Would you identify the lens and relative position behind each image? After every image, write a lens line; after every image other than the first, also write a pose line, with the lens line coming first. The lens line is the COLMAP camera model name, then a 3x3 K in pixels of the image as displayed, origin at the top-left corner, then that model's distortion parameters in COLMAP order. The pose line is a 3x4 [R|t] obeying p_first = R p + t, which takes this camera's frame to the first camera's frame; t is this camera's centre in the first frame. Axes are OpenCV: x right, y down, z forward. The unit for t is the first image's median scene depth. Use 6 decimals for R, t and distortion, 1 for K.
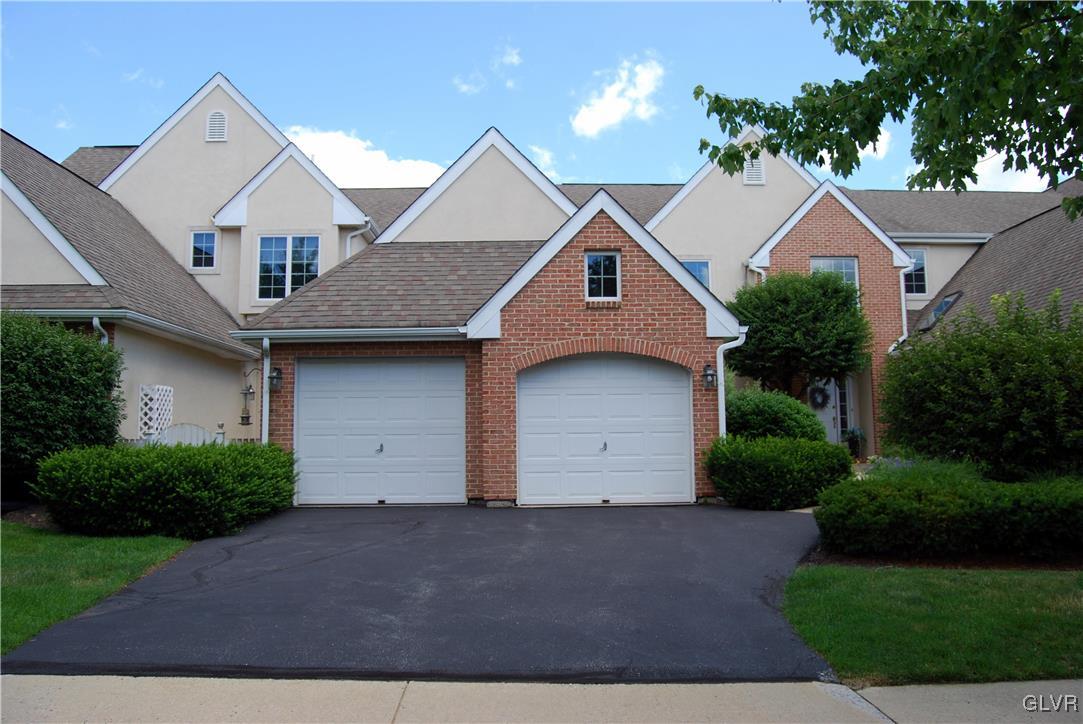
lens RADIAL K [[854.7, 0, 540.9], [0, 854.7, 356.5], [0, 0, 1]] dist [-0.073710, 0.015120]
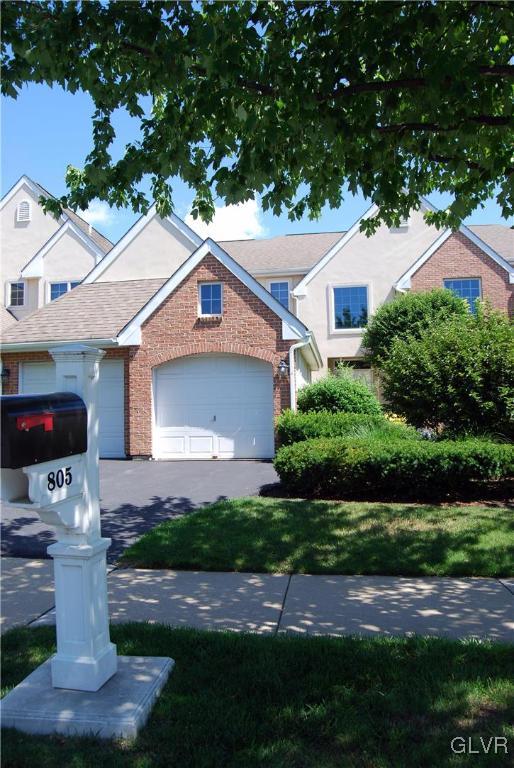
lens RADIAL K [[606.1, 0, 255.5], [0, 606.1, 388.2], [0, 0, 1]] dist [-0.073710, 0.015120]
pose [[0.986054, -0.018471, -0.165397, 0.305781], [0.025373, 0.998889, 0.039715, 0.015341], [0.164480, -0.043357, 0.985427, 0.011013]]
